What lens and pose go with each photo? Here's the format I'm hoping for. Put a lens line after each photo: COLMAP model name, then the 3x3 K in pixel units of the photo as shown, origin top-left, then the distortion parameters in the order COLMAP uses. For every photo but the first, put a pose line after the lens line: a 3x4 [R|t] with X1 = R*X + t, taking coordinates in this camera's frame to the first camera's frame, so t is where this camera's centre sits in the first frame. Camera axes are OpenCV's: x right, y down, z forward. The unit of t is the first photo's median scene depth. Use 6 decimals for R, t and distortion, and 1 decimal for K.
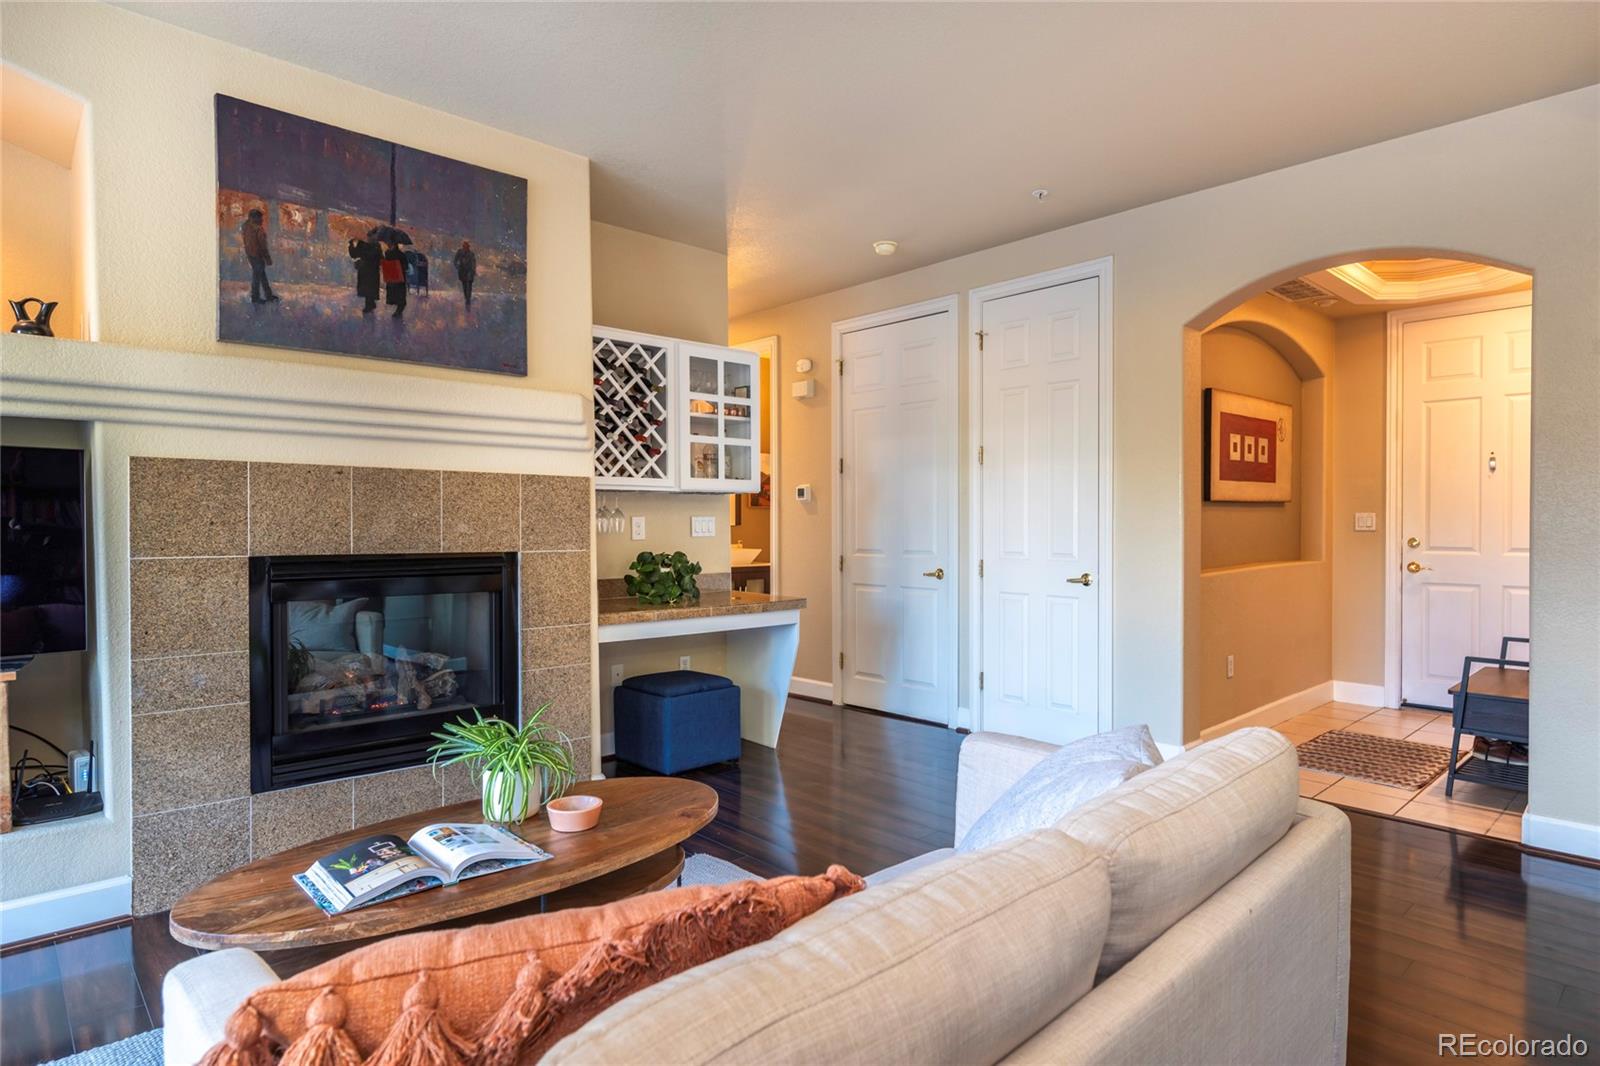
lens RADIAL K [[879.8, 0, 807.7], [0, 879.8, 544.9], [0, 0, 1]] dist [0.001803, -0.000581]
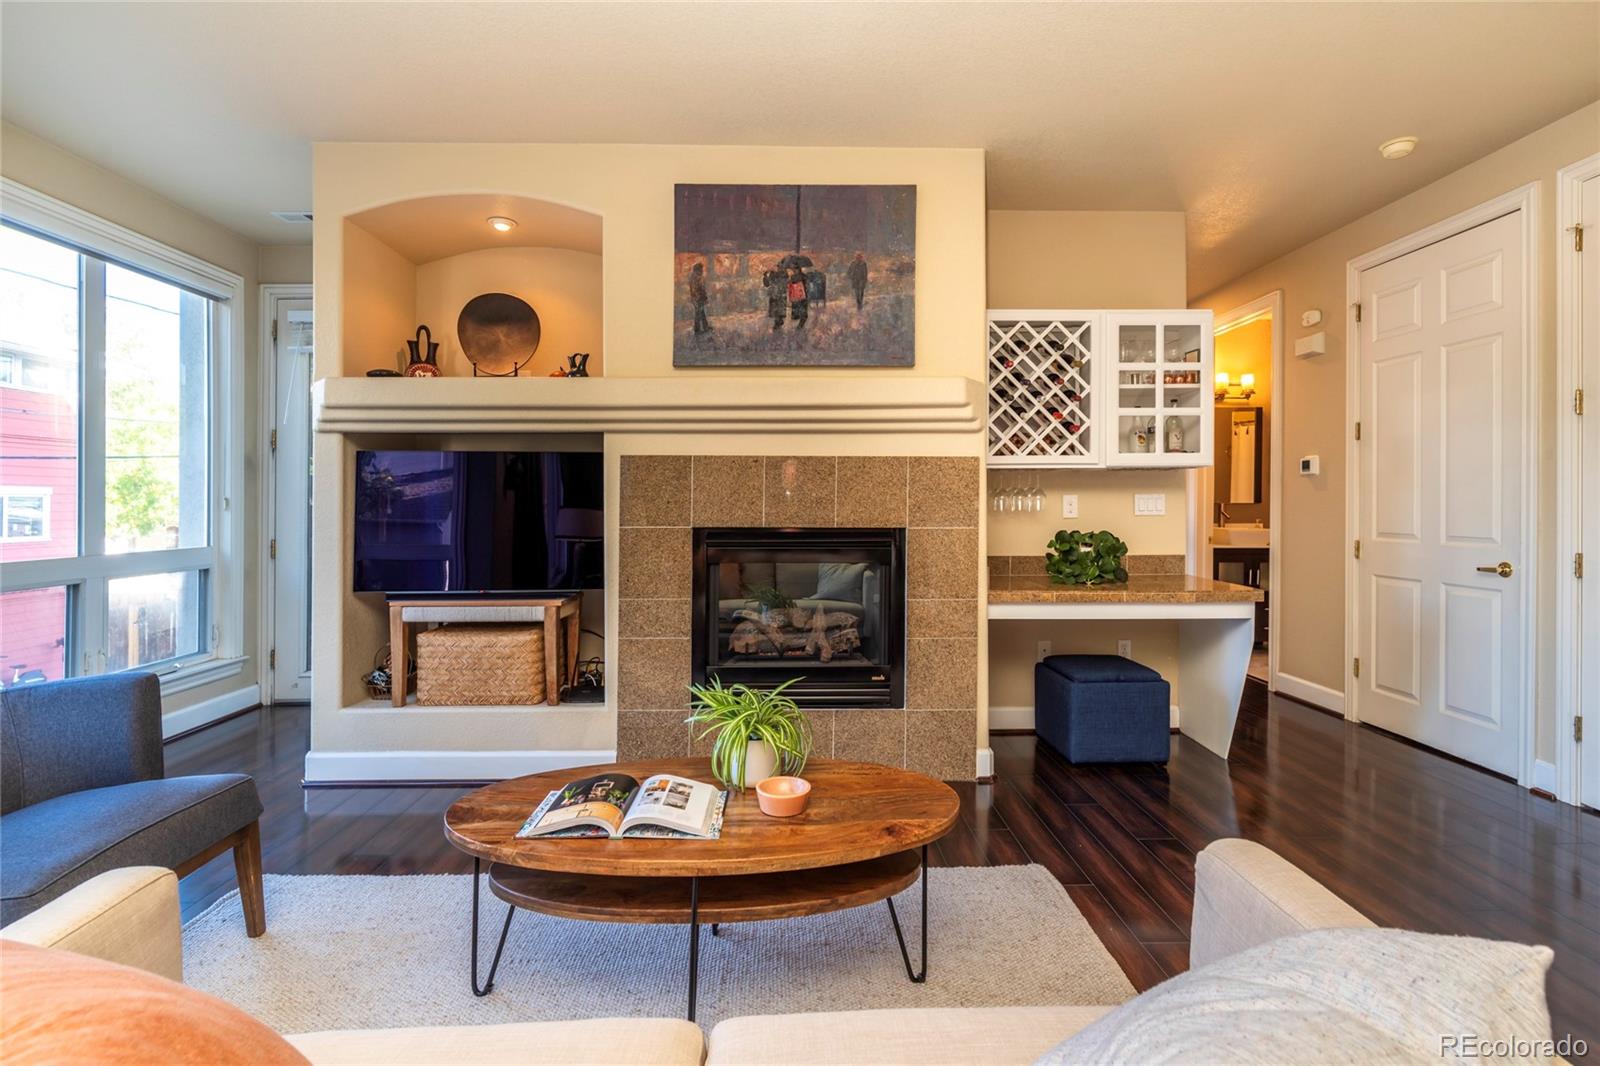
lens RADIAL K [[736.8, 0, 803.8], [0, 736.8, 506.9], [0, 0, 1]] dist [-0.001160, -0.000145]
pose [[0.747575, 0.005384, -0.664155, 0.181288], [-0.014901, 0.999851, -0.008667, -0.008372], [0.664010, 0.016376, 0.747544, 0.233881]]
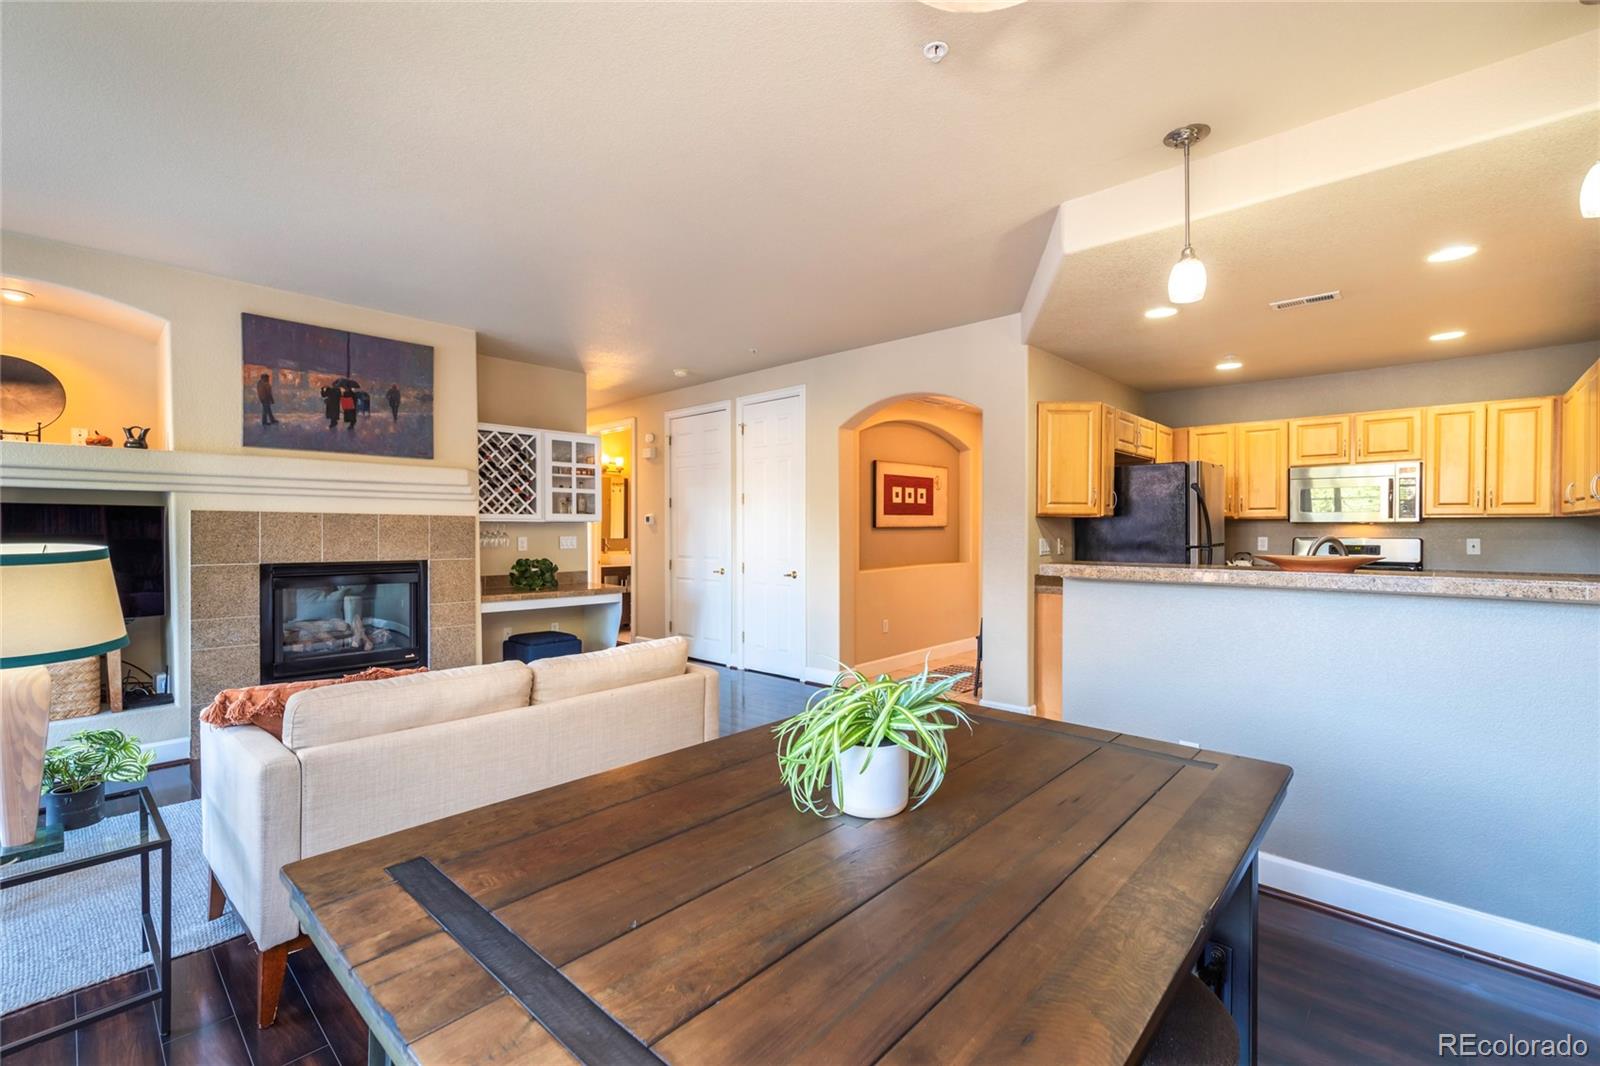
lens RADIAL K [[680.4, 0, 801.2], [0, 680.4, 540.8], [0, 0, 1]] dist [-0.002018, -0.000061]
pose [[0.997434, 0.001629, 0.071578, 0.309782], [-0.001098, 0.999972, -0.007453, -0.020819], [-0.071588, 0.007356, 0.997407, -0.391420]]
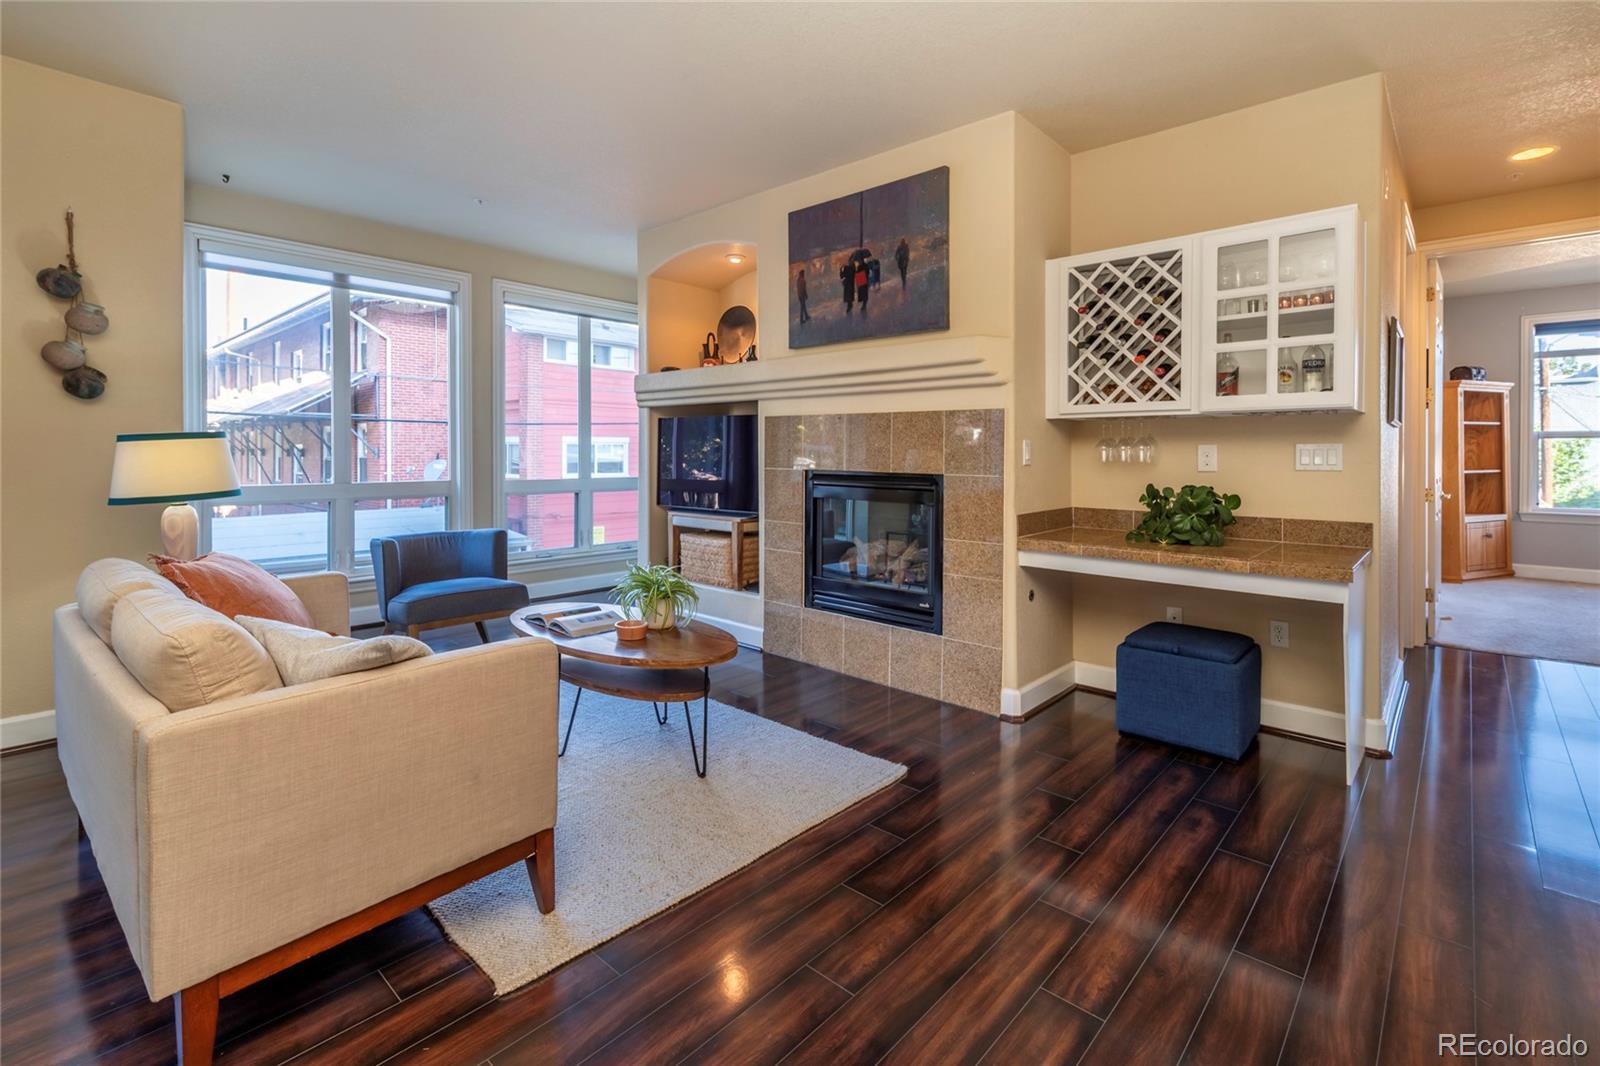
lens RADIAL K [[735.6, 0, 802.1], [0, 735.6, 463.5], [0, 0, 1]] dist [-0.001122, 0.000229]
pose [[0.079283, 0.019988, -0.996652, 0.669653], [-0.027699, 0.999457, 0.017840, -0.020166], [0.996467, 0.026192, 0.079794, 0.726259]]
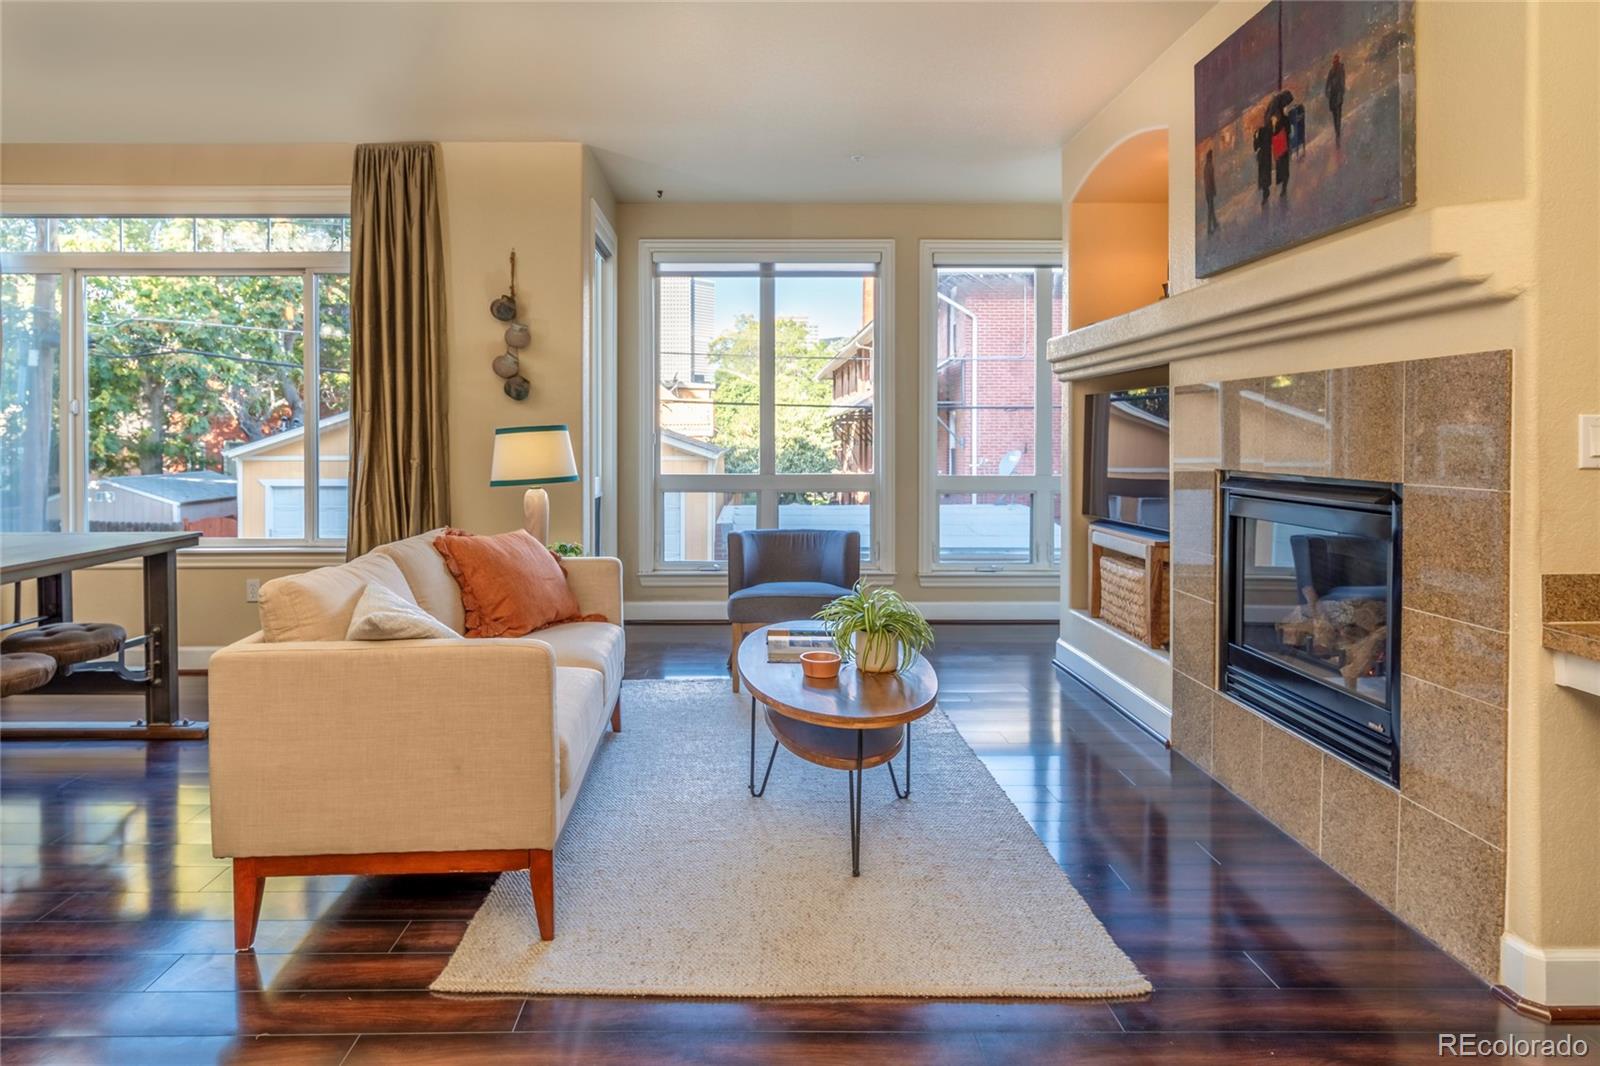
lens RADIAL K [[900.1, 0, 744.8], [0, 900.1, 455.3], [0, 0, 1]] dist [-0.001936, 0.000419]
pose [[-0.684752, 0.016420, -0.728591, 0.470614], [-0.014302, 0.999251, 0.035961, -0.029359], [0.728636, 0.035044, -0.684004, 1.099386]]
